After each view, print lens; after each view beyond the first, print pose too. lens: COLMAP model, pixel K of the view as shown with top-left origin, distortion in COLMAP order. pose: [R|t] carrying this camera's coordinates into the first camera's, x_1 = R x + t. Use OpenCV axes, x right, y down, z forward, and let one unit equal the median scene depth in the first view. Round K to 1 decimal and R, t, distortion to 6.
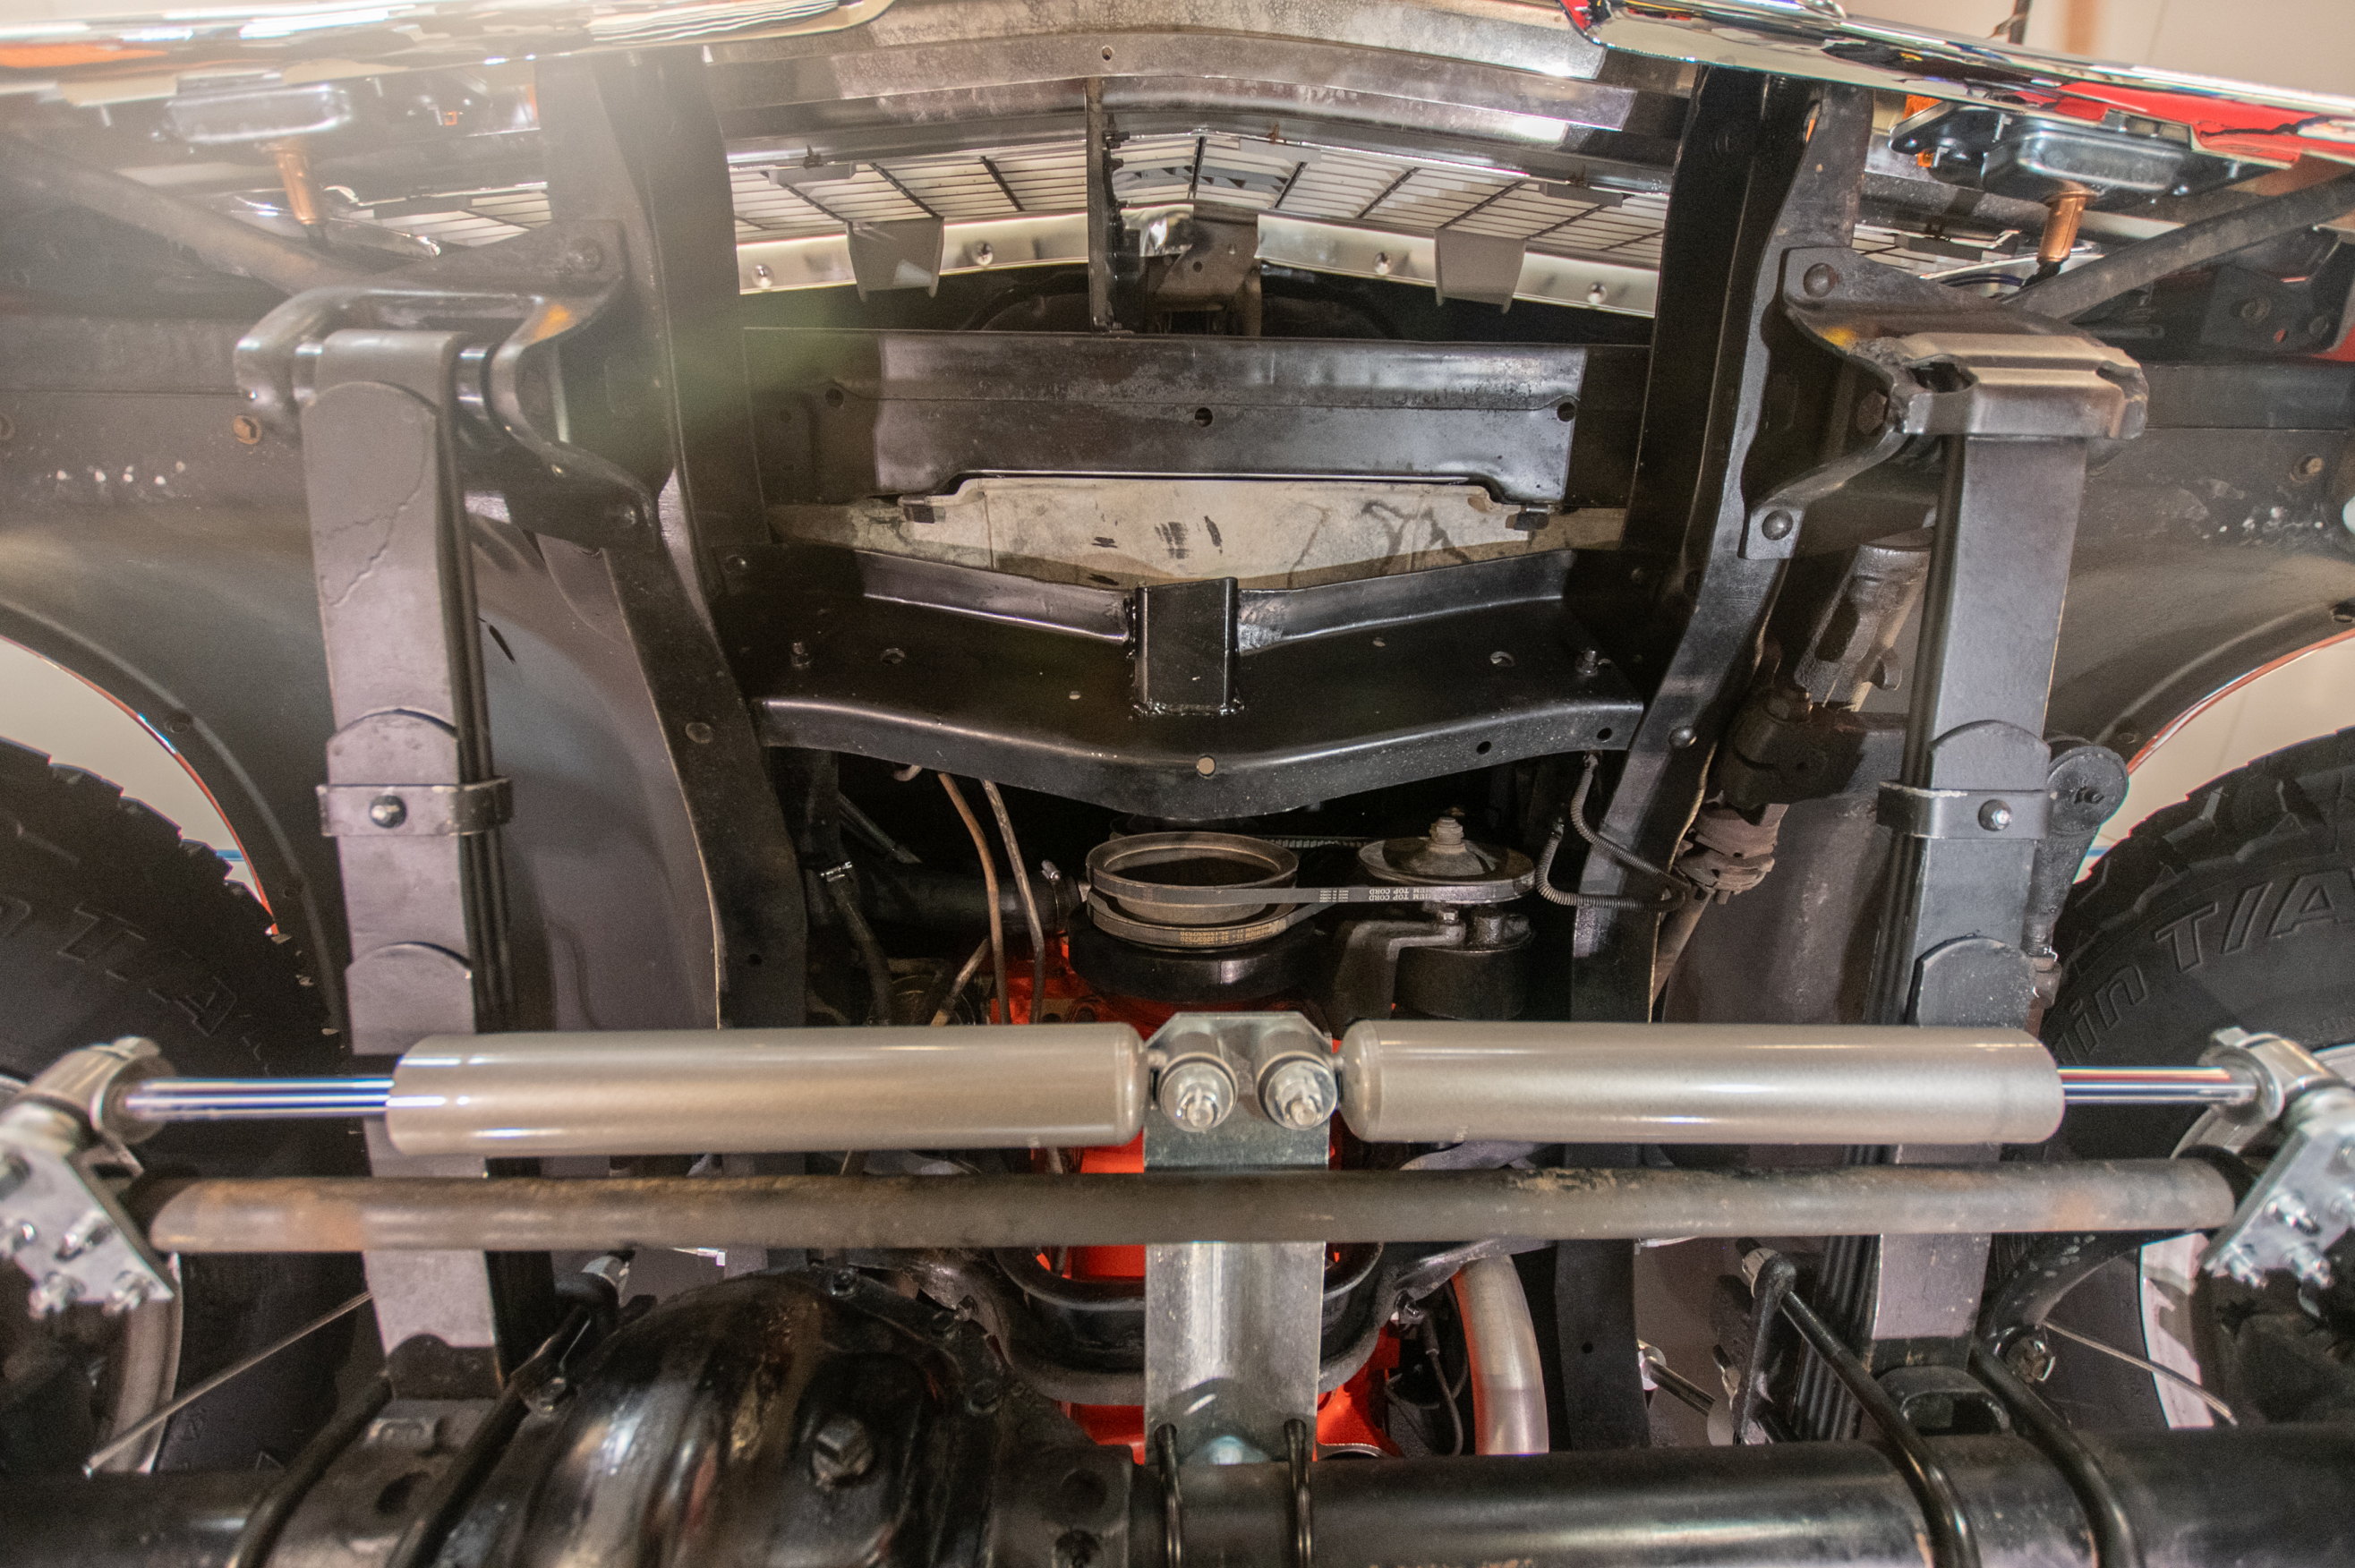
lens RADIAL K [[1038.5, 0, 1177.5], [0, 1038.5, 784.0], [0, 0, 1]] dist [-0.009459, 0.006035]
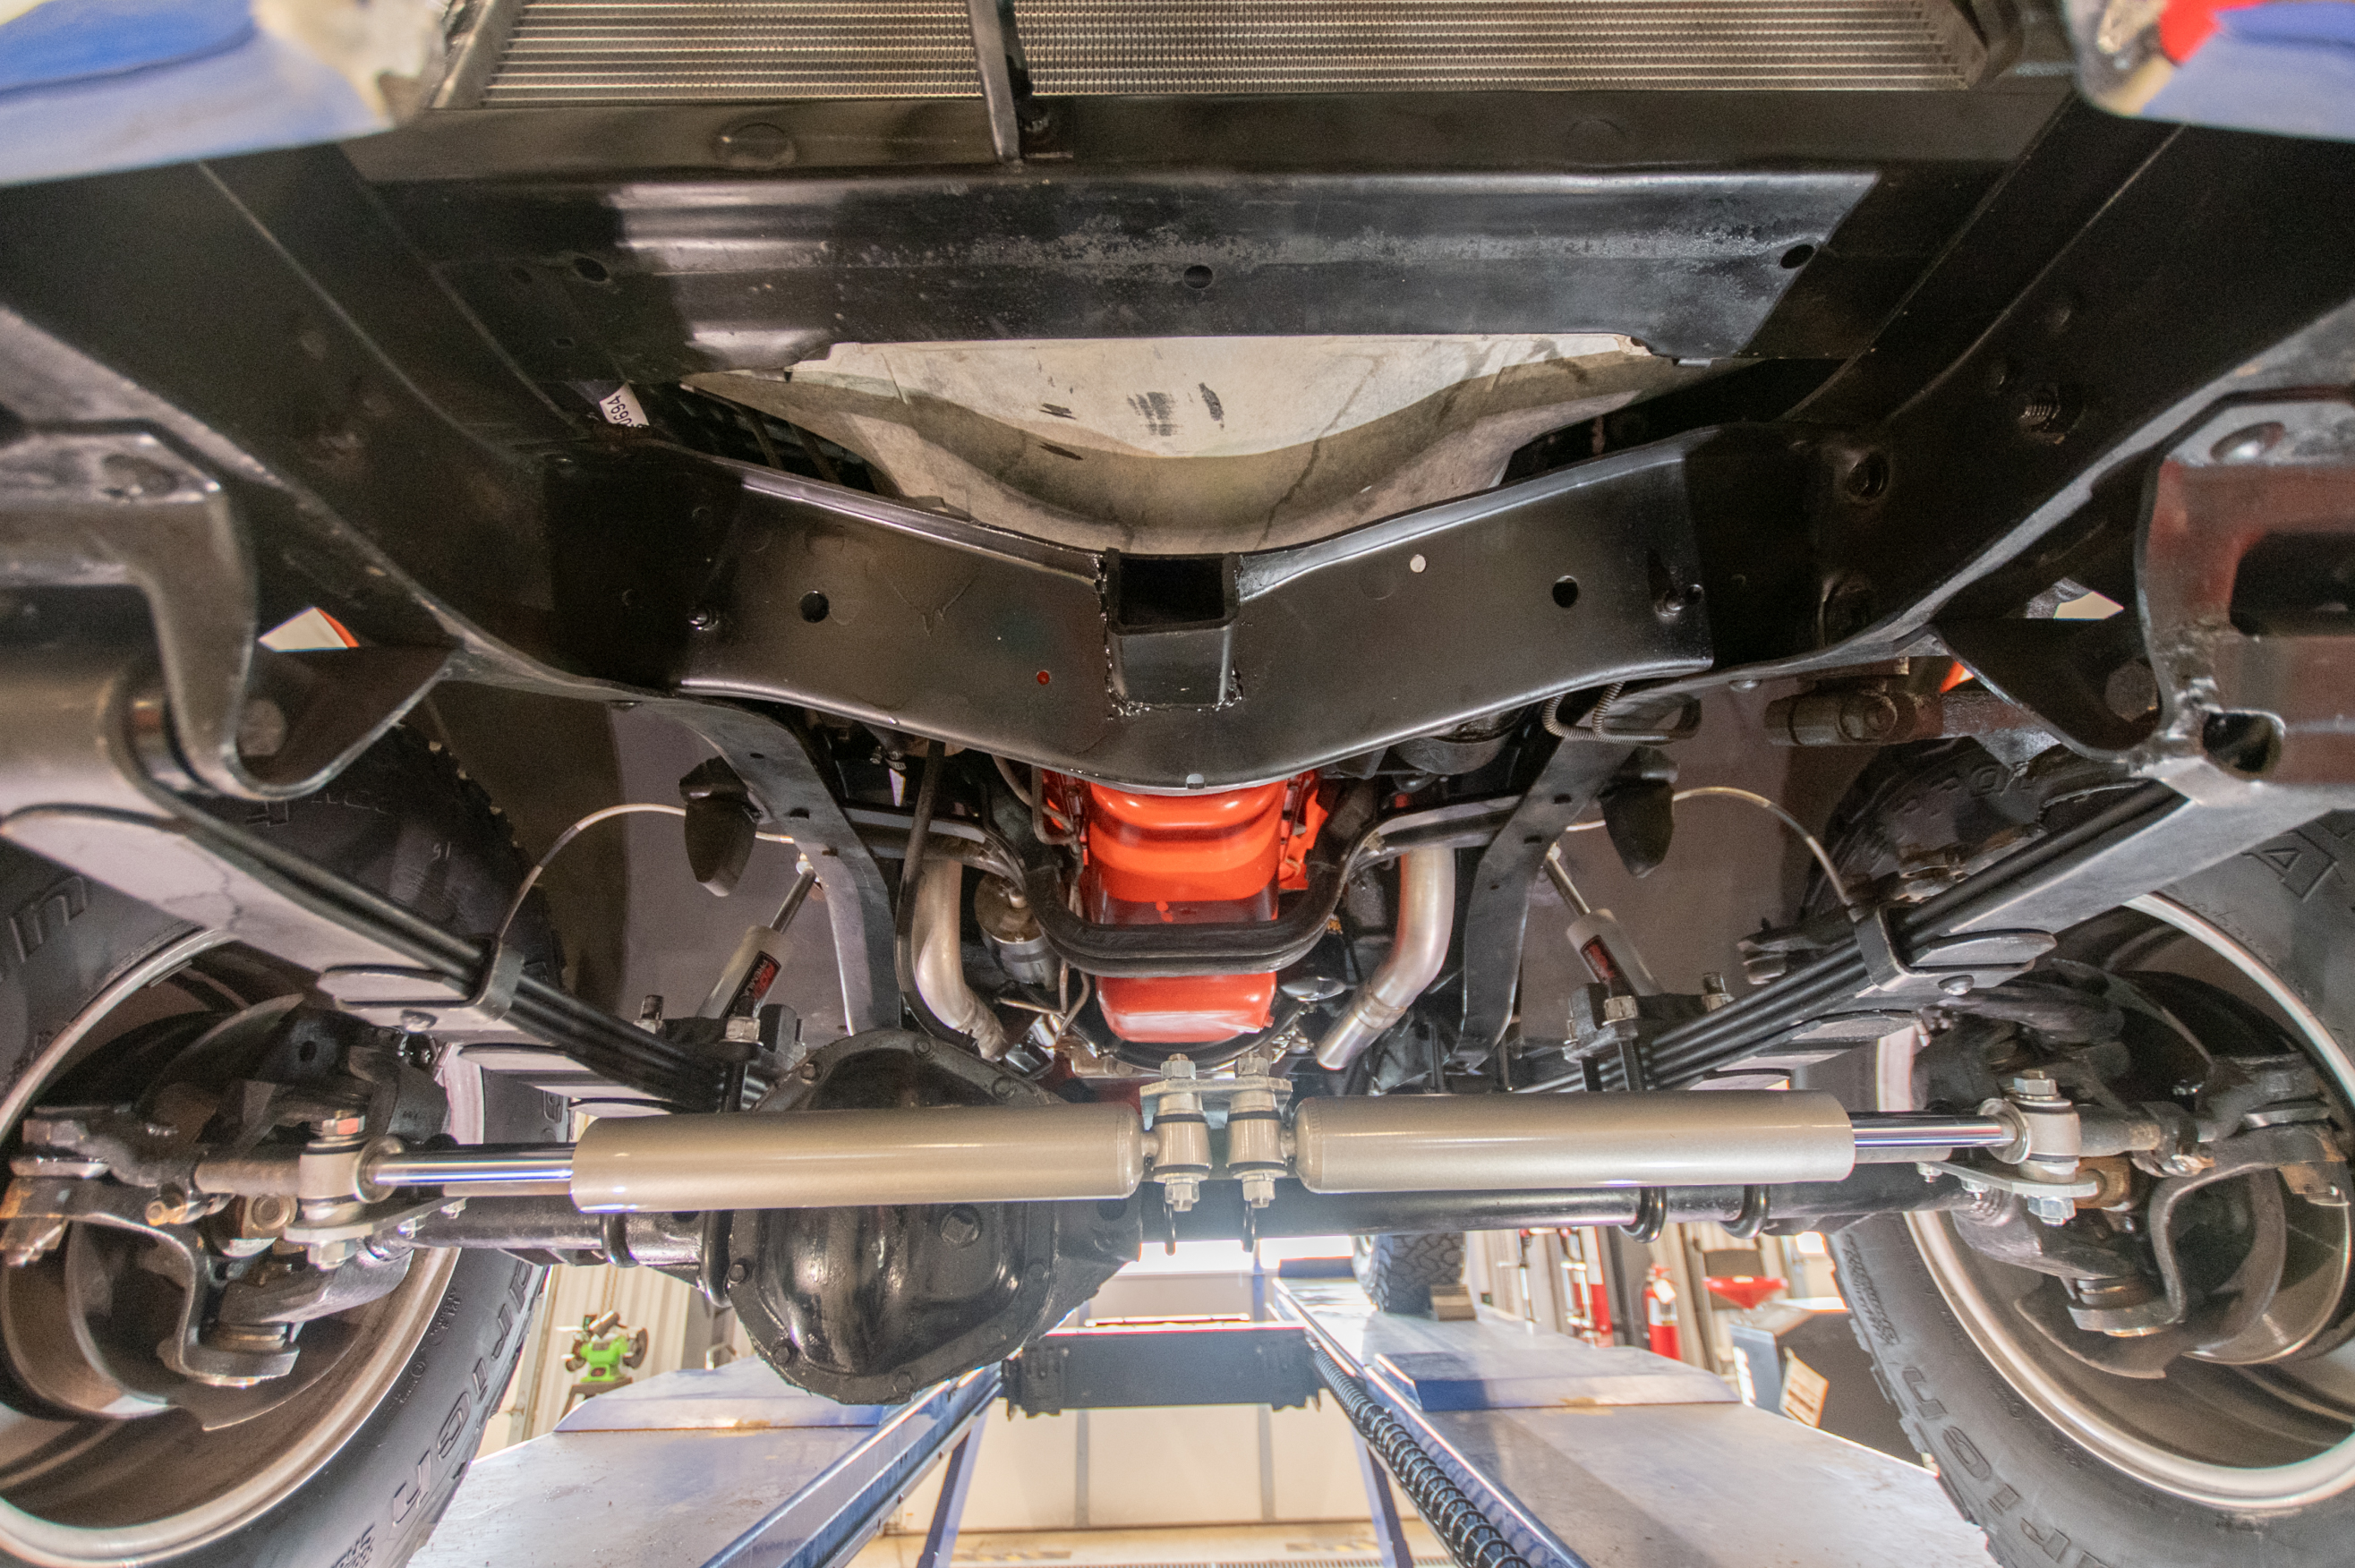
lens RADIAL K [[1038.5, 0, 1177.5], [0, 1038.5, 784.0], [0, 0, 1]] dist [-0.009459, 0.006035]
pose [[0.999898, -0.001215, -0.014262, 0.021221], [0.012125, 0.601421, 0.798840, -0.644645], [0.007607, -0.798931, 0.601374, 0.377306]]
